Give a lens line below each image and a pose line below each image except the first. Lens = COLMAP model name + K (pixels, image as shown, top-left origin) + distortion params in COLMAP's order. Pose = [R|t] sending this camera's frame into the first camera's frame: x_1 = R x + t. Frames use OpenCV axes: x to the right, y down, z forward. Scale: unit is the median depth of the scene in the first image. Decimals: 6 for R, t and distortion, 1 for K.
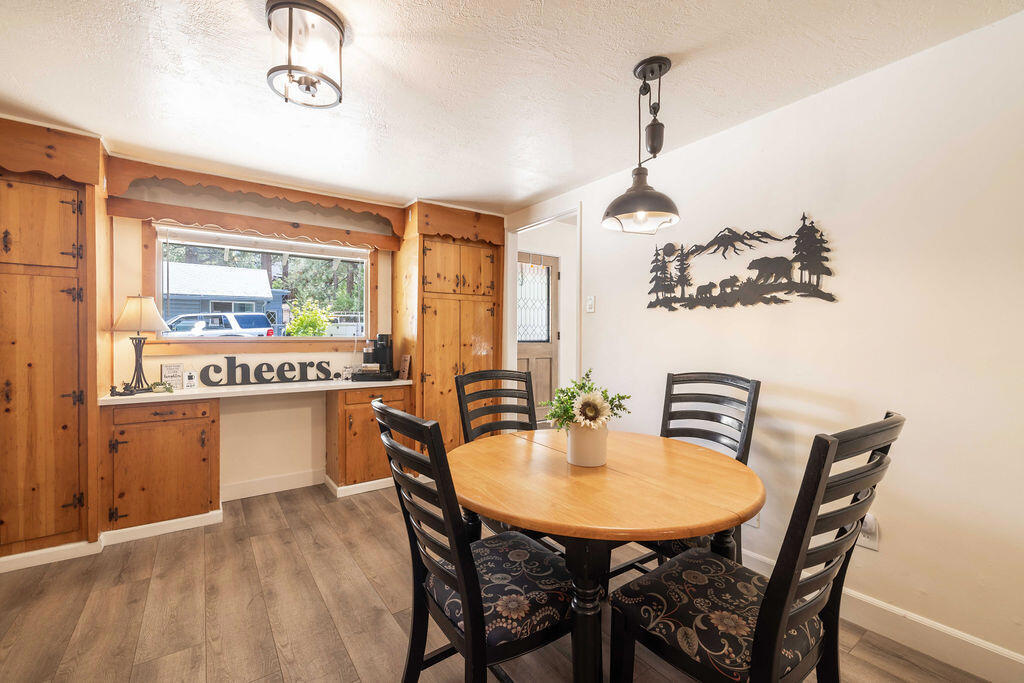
lens RADIAL K [[433.5, 0, 509.2], [0, 433.5, 333.2], [0, 0, 1]] dist [0.001241, 0.000128]
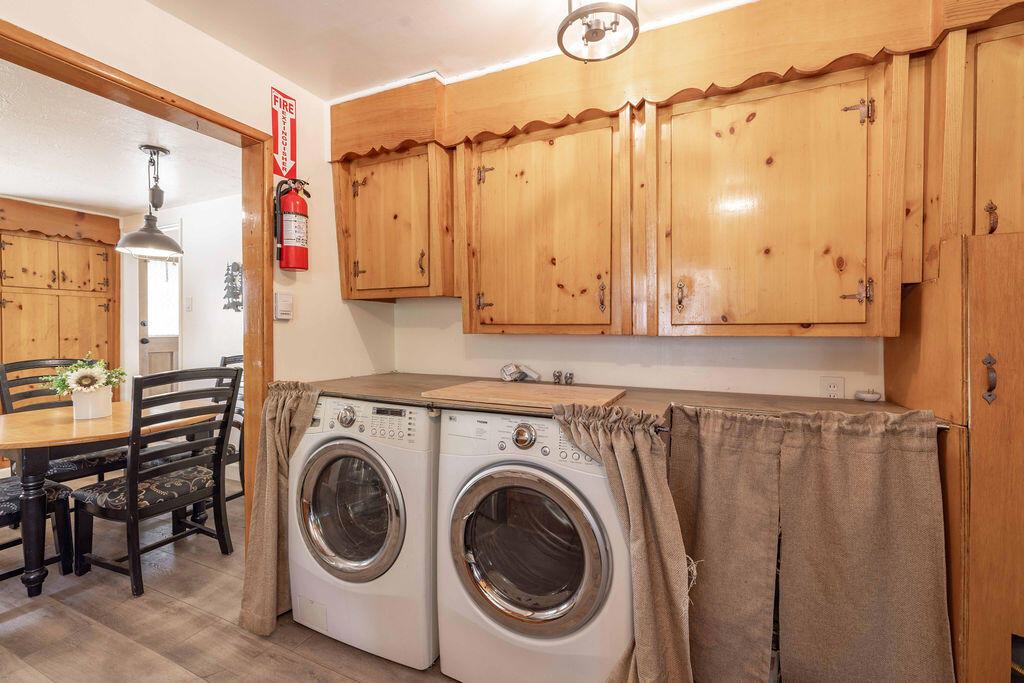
lens RADIAL K [[433.5, 0, 509.2], [0, 433.5, 333.2], [0, 0, 1]] dist [0.001241, 0.000128]
pose [[0.863605, -0.004571, 0.504149, 0.296557], [-0.000861, 0.999944, 0.010541, 0.000642], [-0.504169, -0.009537, 0.863552, -0.429001]]
